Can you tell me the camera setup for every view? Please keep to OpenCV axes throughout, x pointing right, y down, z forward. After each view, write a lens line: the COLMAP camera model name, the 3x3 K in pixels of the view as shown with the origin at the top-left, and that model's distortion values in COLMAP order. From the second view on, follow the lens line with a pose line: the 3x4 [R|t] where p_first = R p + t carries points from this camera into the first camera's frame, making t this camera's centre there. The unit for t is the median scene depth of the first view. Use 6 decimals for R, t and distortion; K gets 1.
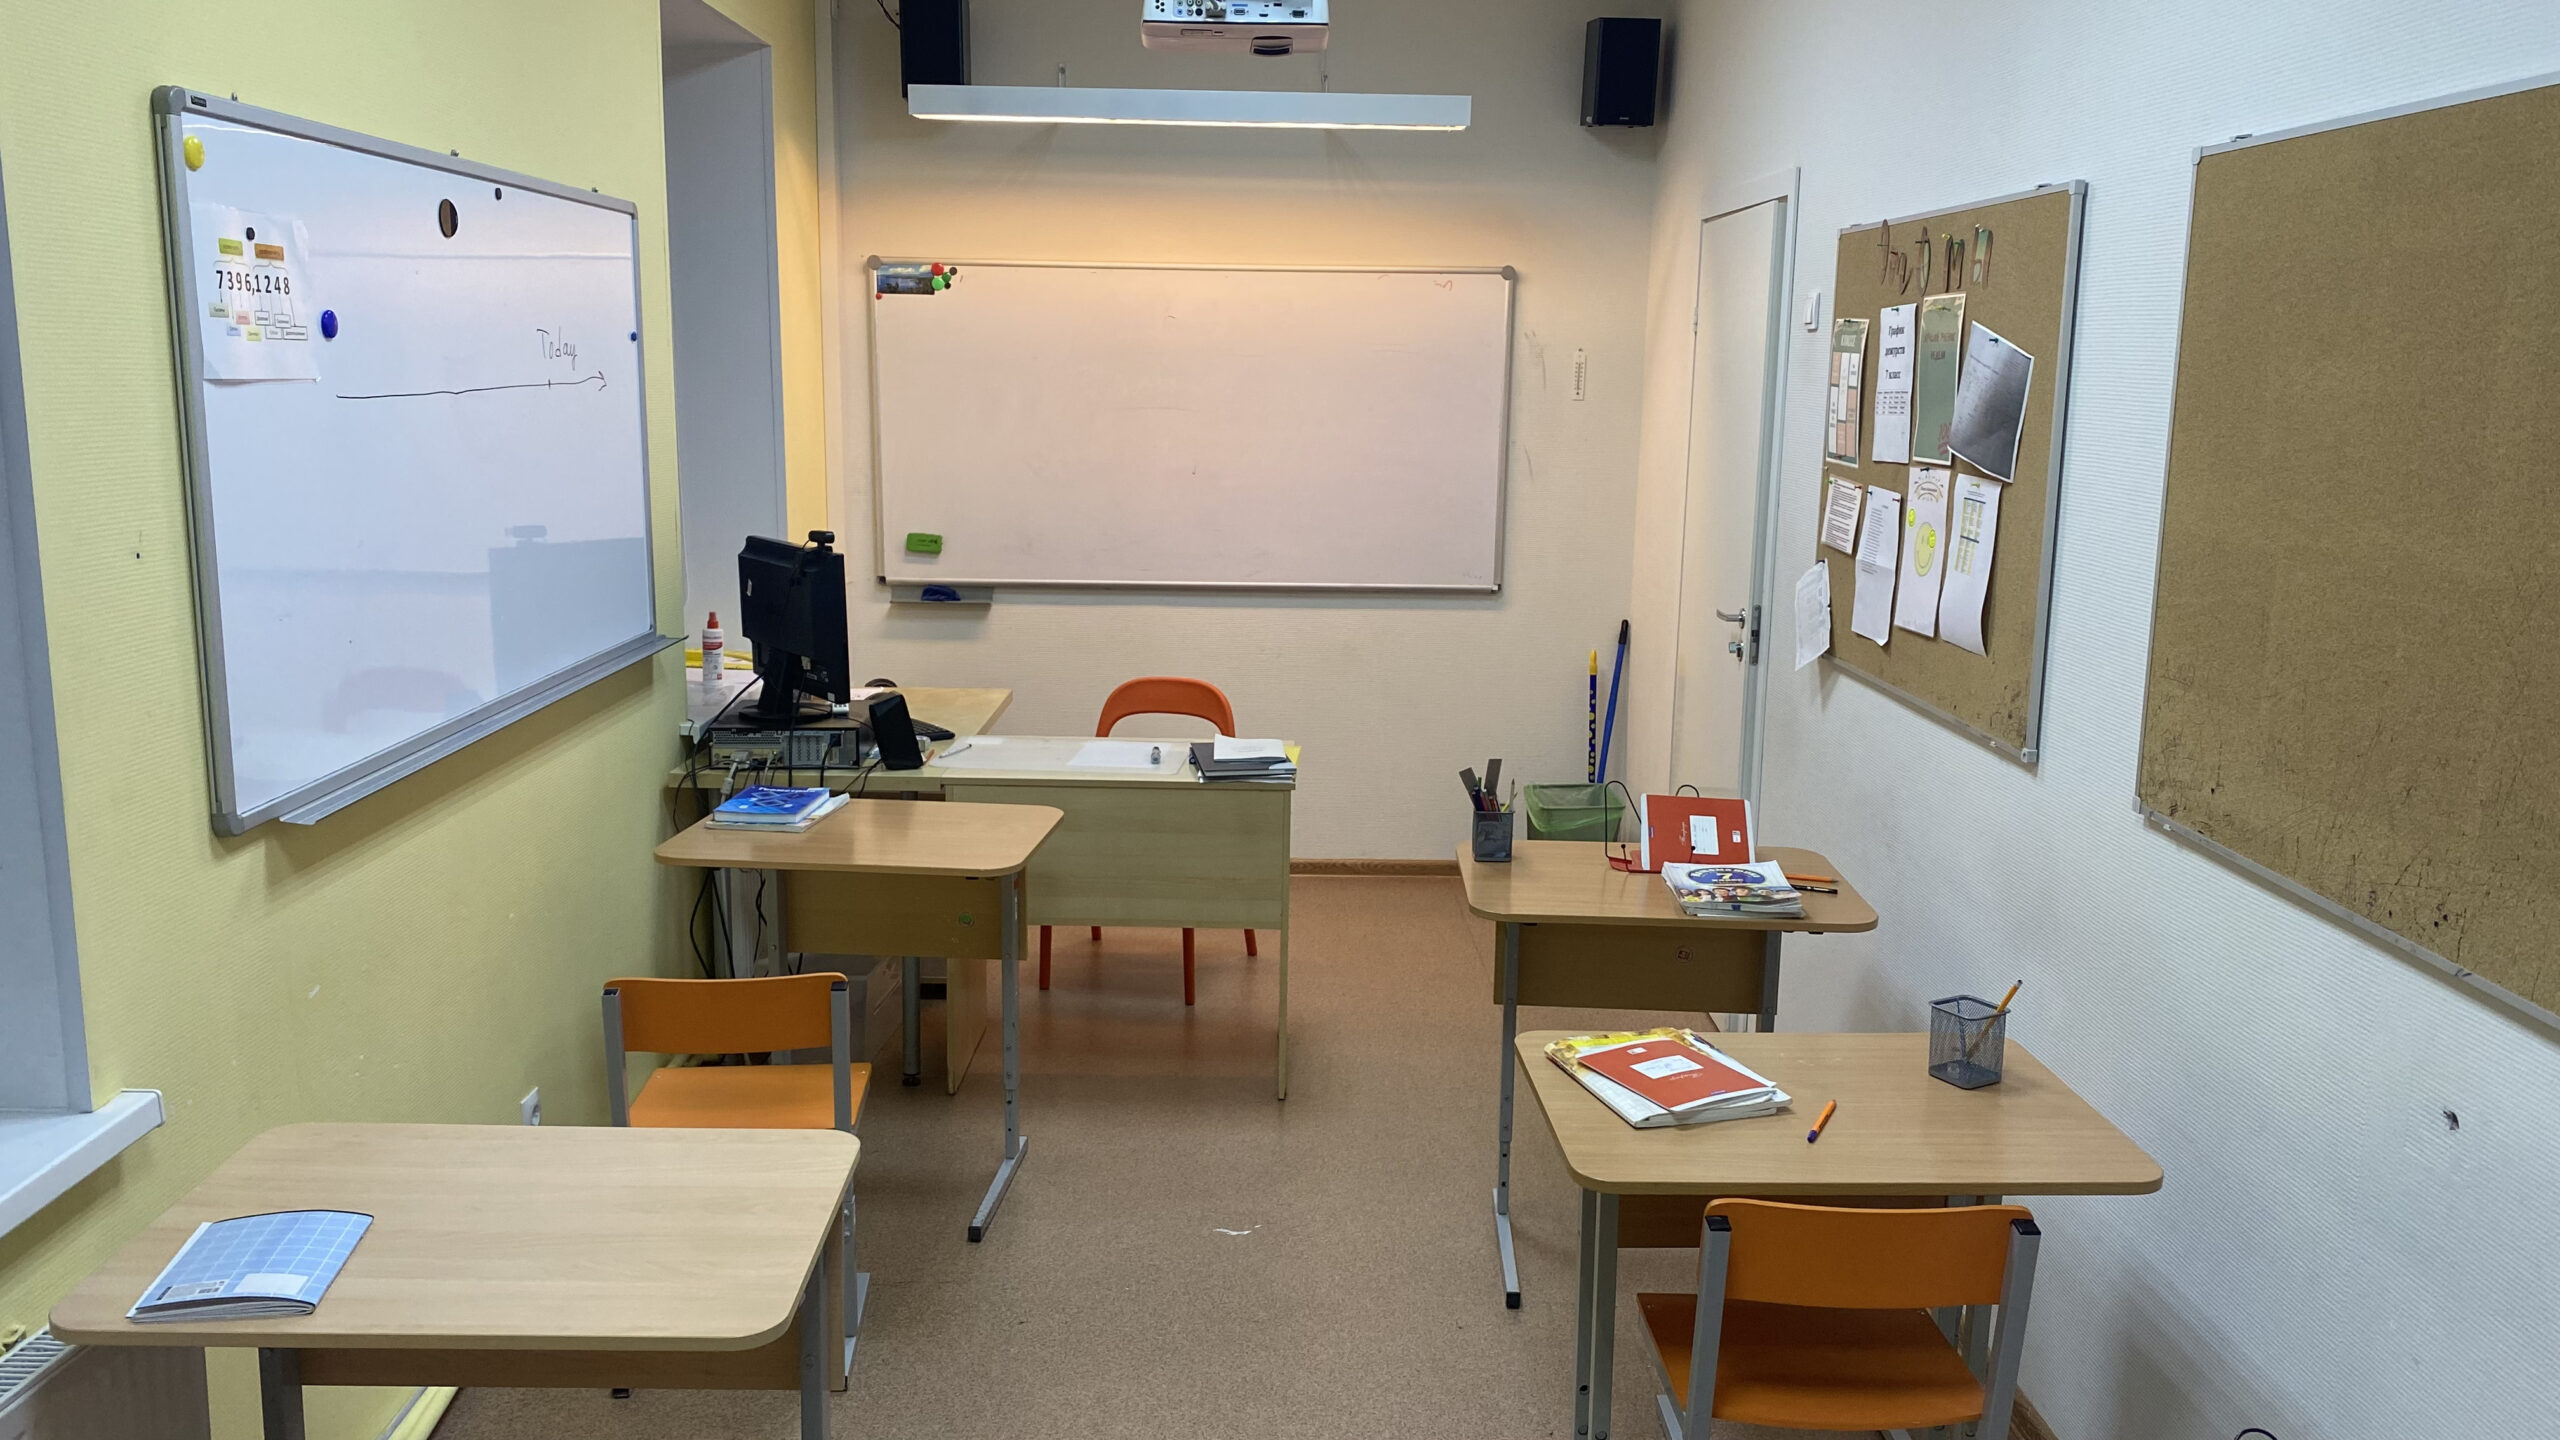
lens RADIAL K [[1946.3, 0, 1280.0], [0, 1946.3, 720.0], [0, 0, 1]] dist [0.147353, -0.333744]
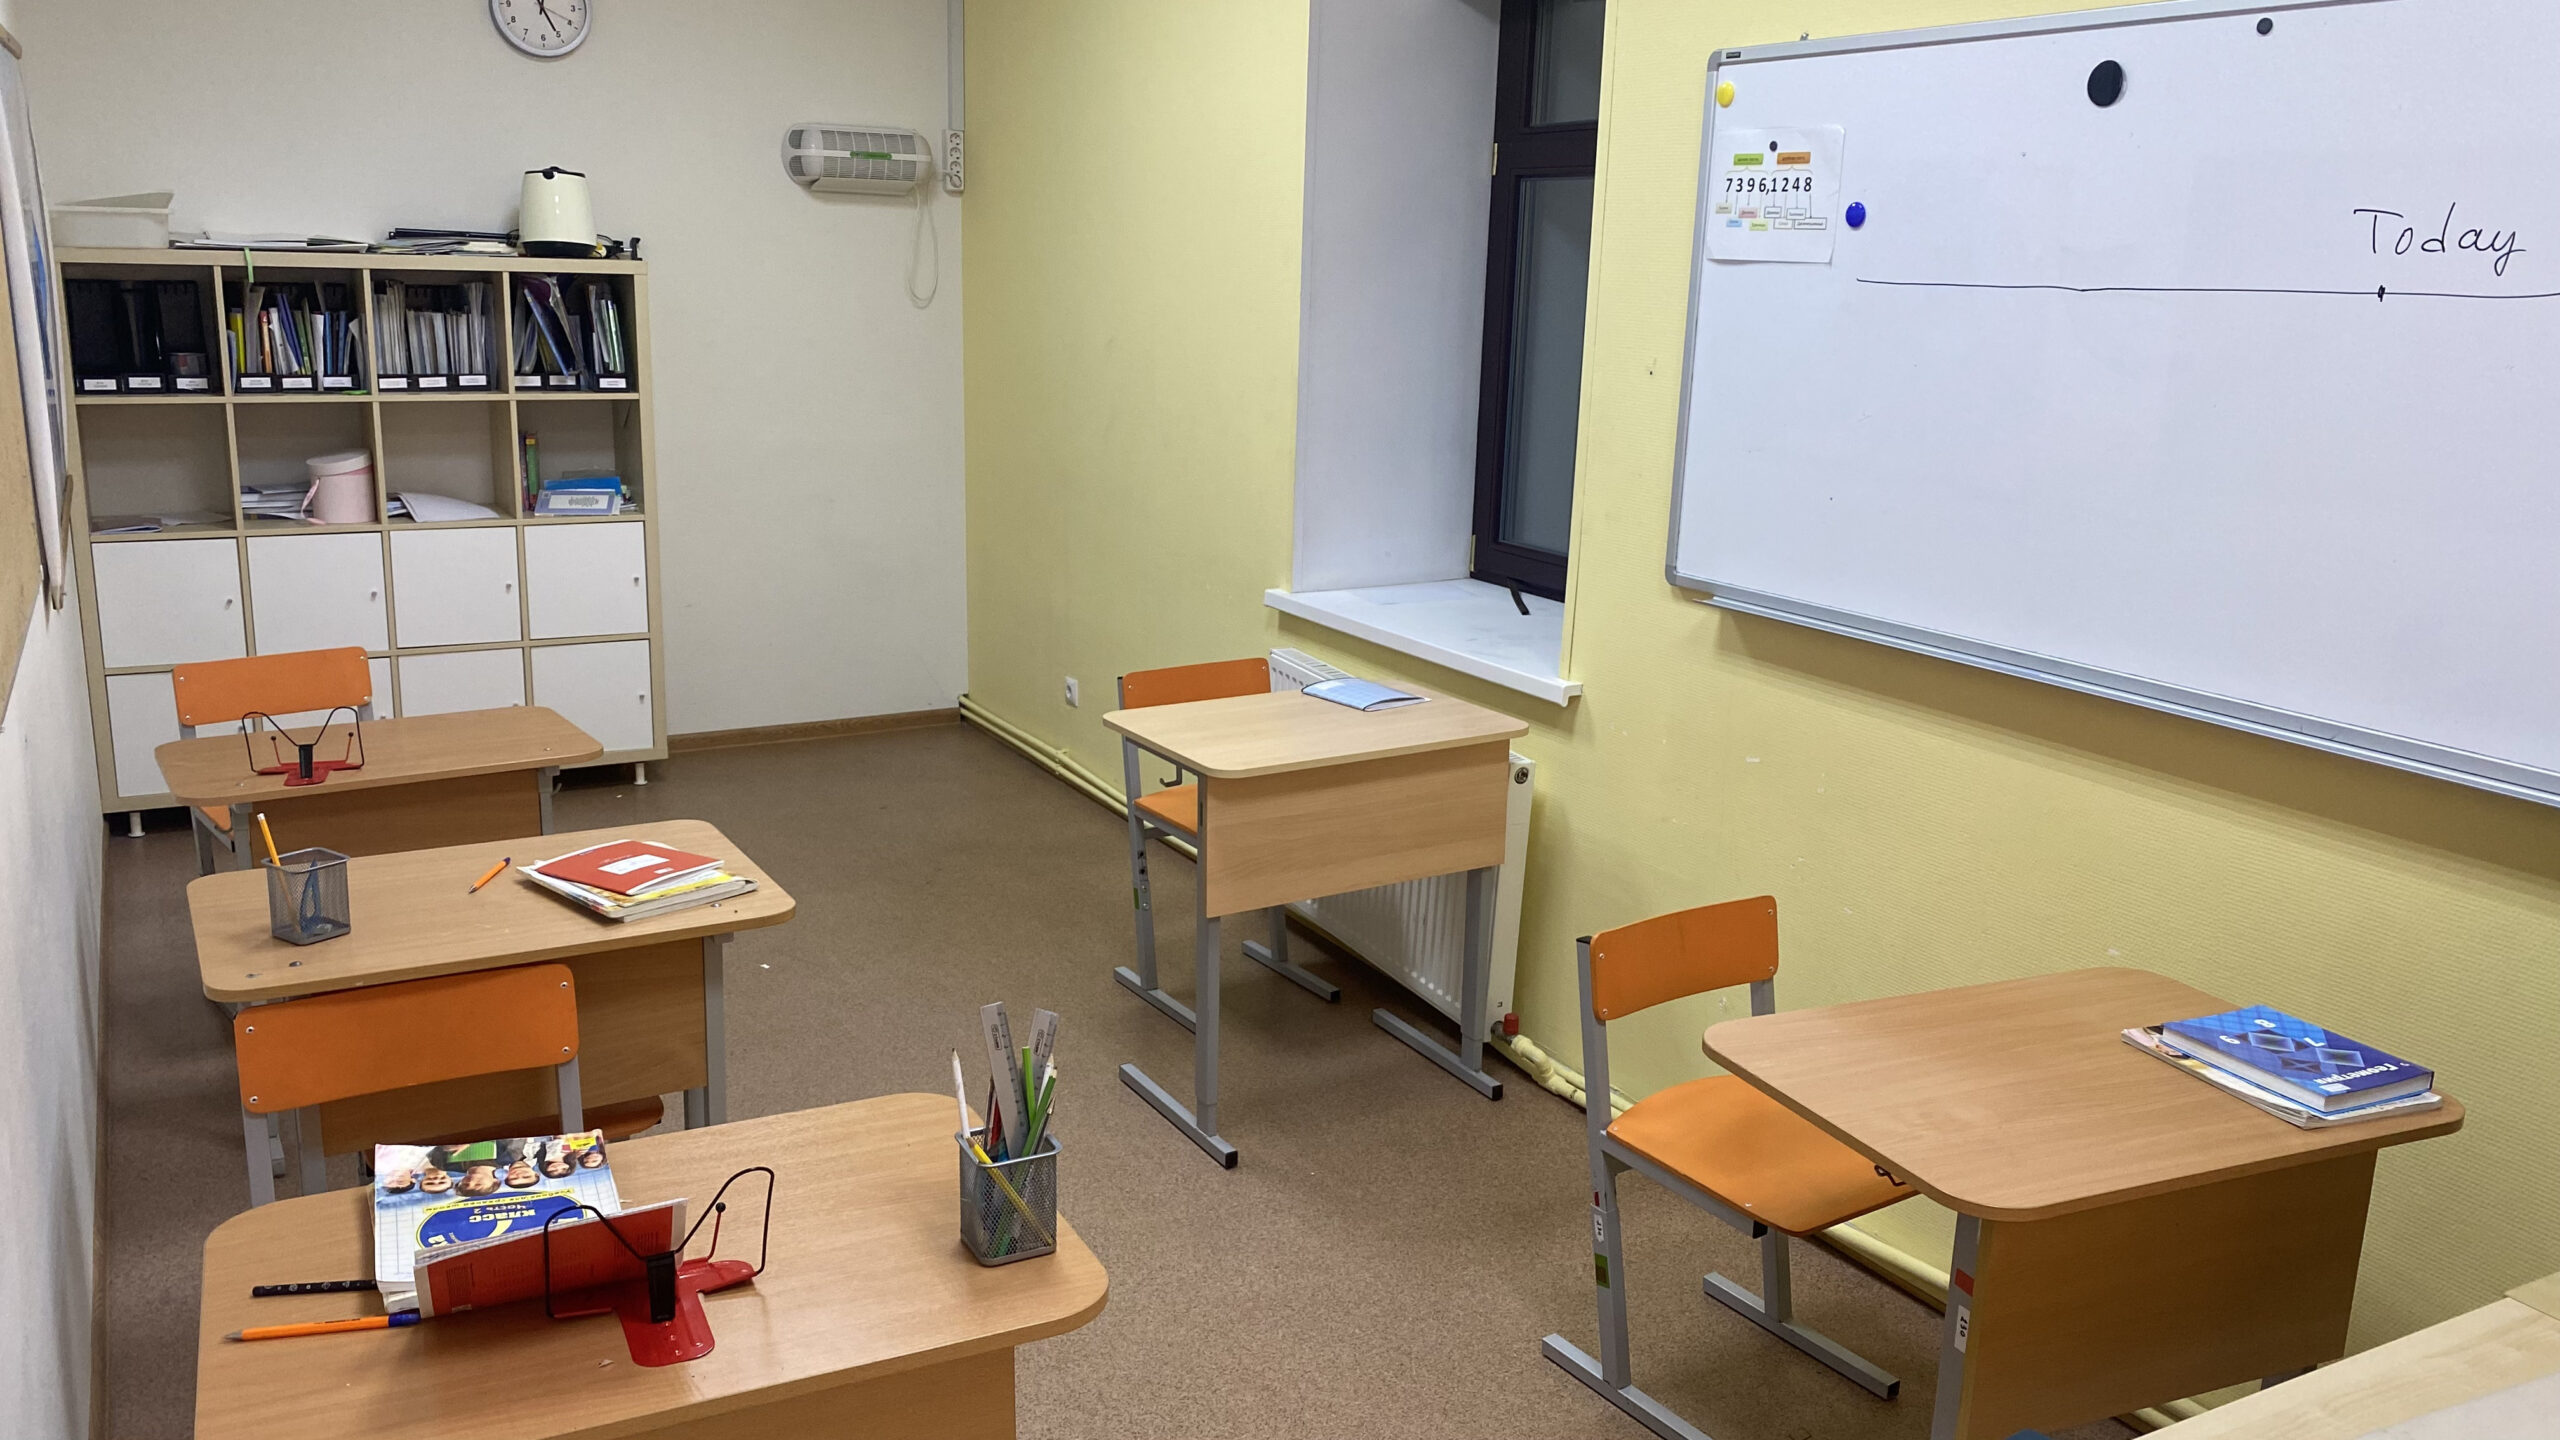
lens RADIAL K [[1946.3, 0, 1280.0], [0, 1946.3, 720.0], [0, 0, 1]] dist [0.147353, -0.333744]
pose [[-0.873087, 0.061265, -0.483700, 0.411248], [-0.138728, 0.919852, 0.366915, -0.331242], [0.467411, 0.387451, -0.794612, 2.027431]]
